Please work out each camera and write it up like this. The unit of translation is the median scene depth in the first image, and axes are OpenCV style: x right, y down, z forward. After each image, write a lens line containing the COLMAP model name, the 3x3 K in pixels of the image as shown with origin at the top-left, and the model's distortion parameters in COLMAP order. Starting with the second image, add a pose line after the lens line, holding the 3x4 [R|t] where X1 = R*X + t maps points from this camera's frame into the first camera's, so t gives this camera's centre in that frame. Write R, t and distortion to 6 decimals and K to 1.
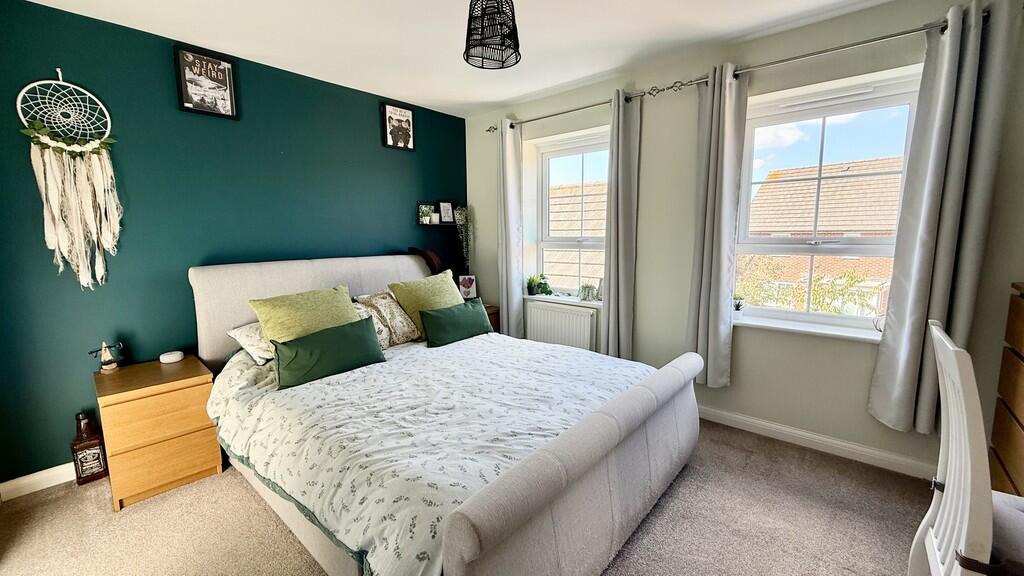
lens RADIAL K [[410.7, 0, 511.5], [0, 410.7, 289.7], [0, 0, 1]] dist [0.000695, -0.004019]
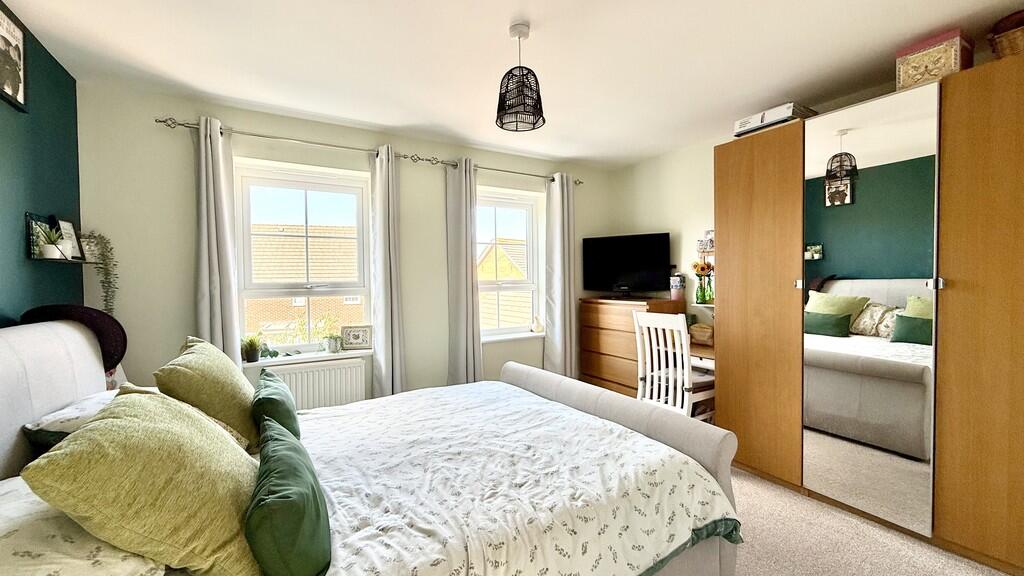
lens RADIAL K [[410.7, 0, 511.5], [0, 410.7, 289.7], [0, 0, 1]] dist [0.000695, -0.004019]
pose [[0.301450, -0.019456, 0.953283, -0.816575], [0.139401, 0.989948, -0.023877, -0.050428], [-0.943237, 0.140087, 0.301132, 0.513422]]
